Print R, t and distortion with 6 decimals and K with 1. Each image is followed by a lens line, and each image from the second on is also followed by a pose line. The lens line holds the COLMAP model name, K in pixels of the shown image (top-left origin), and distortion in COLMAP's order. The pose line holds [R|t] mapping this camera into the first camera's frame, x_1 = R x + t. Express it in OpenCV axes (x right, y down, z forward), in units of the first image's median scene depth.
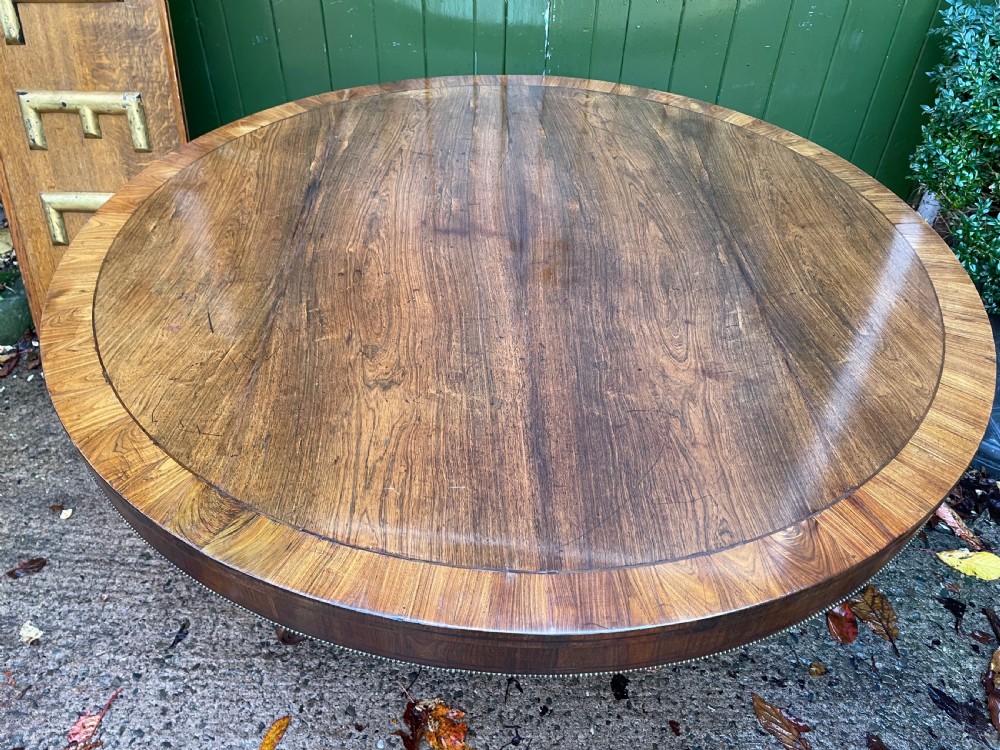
lens RADIAL K [[775.2, 0, 497.3], [0, 775.2, 381.8], [0, 0, 1]] dist [0.082430, -0.121317]
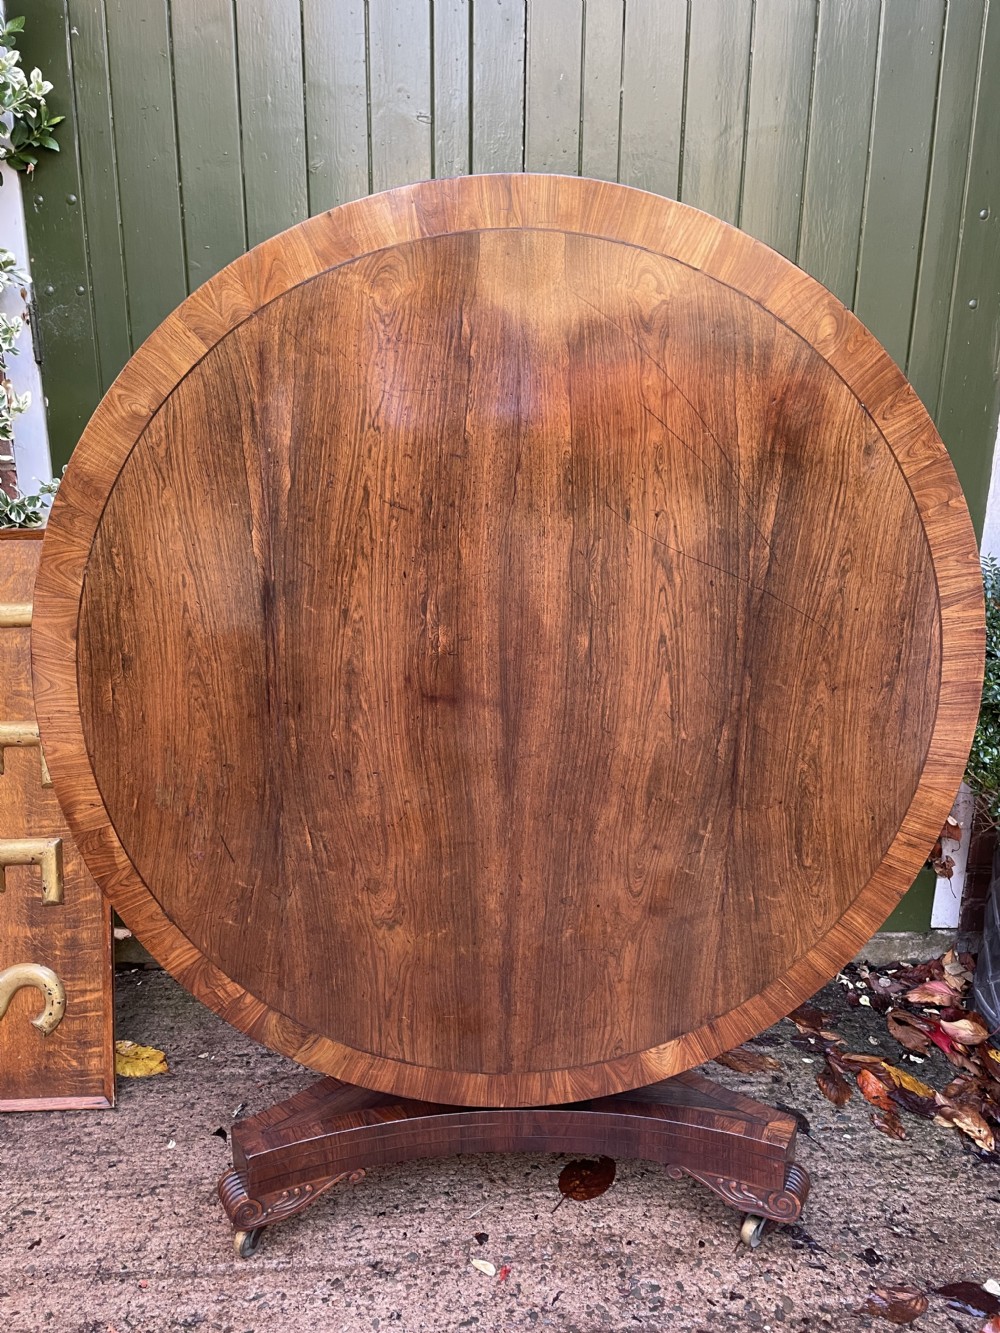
lens RADIAL K [[1042.6, 0, 493.5], [0, 1042.6, 647.9], [0, 0, 1]] dist [0.074074, -0.105812]
pose [[0.995031, -0.040521, 0.090947, -0.092307], [0.076576, 0.895253, -0.438929, 0.127823], [-0.063635, 0.443713, 0.893907, -0.127754]]
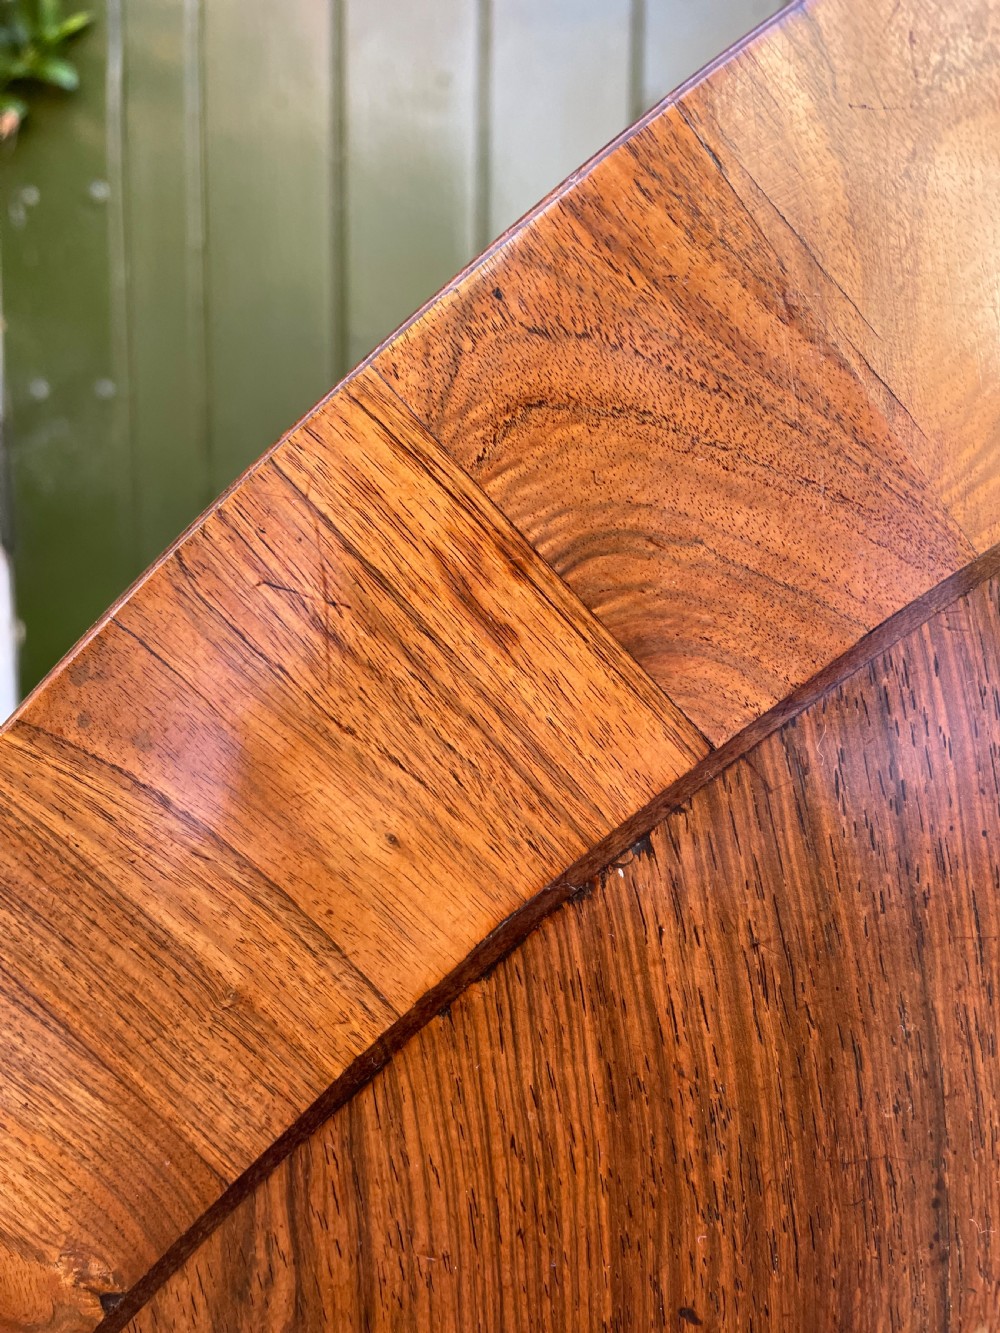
lens RADIAL K [[1033.4, 0, 502.0], [0, 1033.4, 663.7], [0, 0, 1]] dist [0.082430, -0.121317]
pose [[0.999930, -0.011195, 0.003756, -0.263701], [0.011455, 0.842350, -0.538810, -0.494377], [0.002868, 0.538815, 0.842419, 0.524159]]
